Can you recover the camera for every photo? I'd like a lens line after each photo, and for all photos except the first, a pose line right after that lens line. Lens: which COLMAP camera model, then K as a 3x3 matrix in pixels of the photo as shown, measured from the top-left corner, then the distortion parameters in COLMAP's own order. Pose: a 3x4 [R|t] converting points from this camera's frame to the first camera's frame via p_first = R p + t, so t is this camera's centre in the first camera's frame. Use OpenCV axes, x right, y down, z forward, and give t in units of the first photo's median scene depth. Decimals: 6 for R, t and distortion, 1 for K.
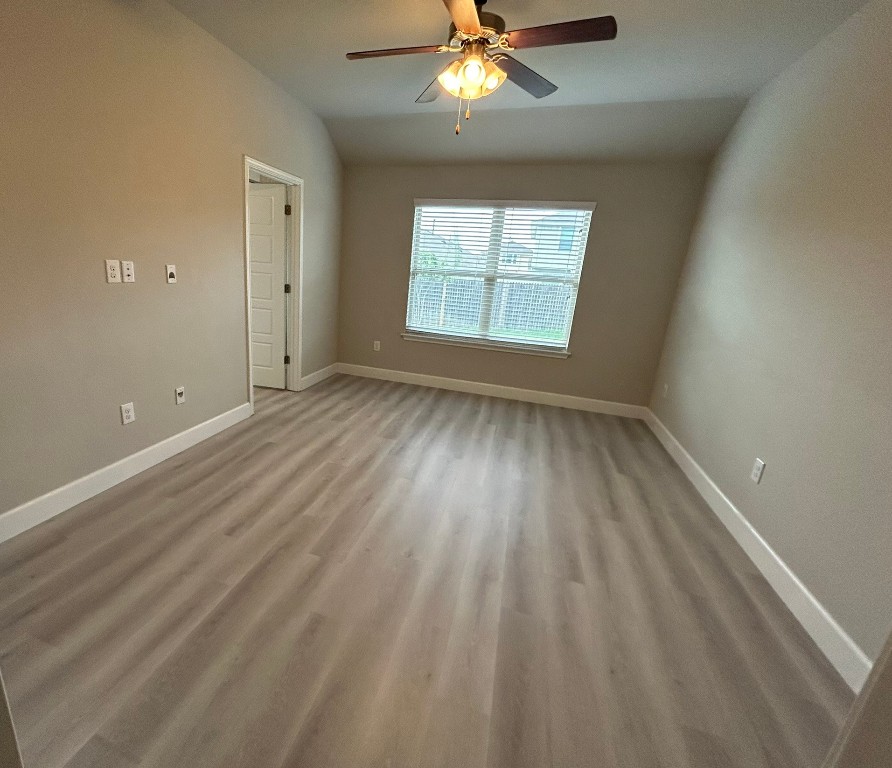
lens RADIAL K [[413.9, 0, 378.4], [0, 413.9, 382.0], [0, 0, 1]] dist [0.001411, -0.000146]
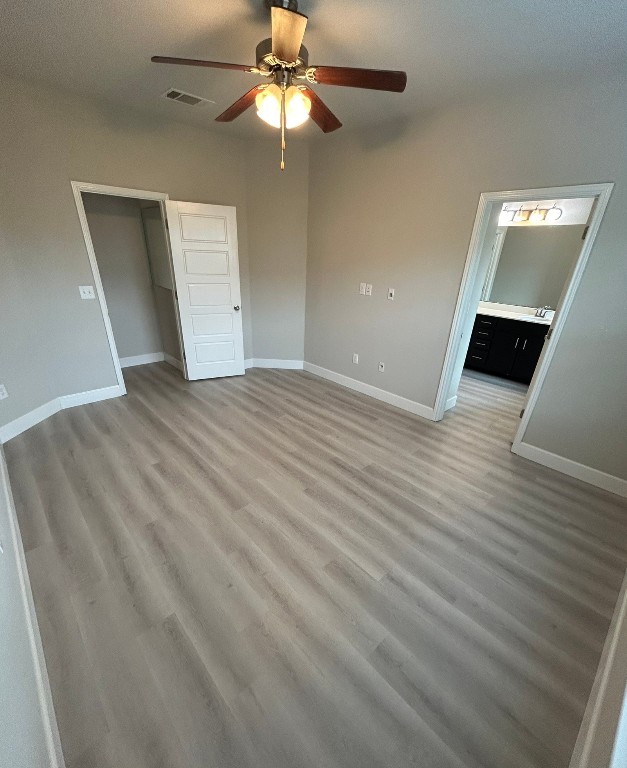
lens RADIAL K [[339.1, 0, 316.0], [0, 339.1, 419.5], [0, 0, 1]] dist [0.001620, 0.000046]
pose [[-0.463492, 0.324399, -0.824585, 0.892884], [-0.307960, 0.813595, 0.493177, -0.407520], [0.830864, 0.482523, -0.277193, 1.295292]]
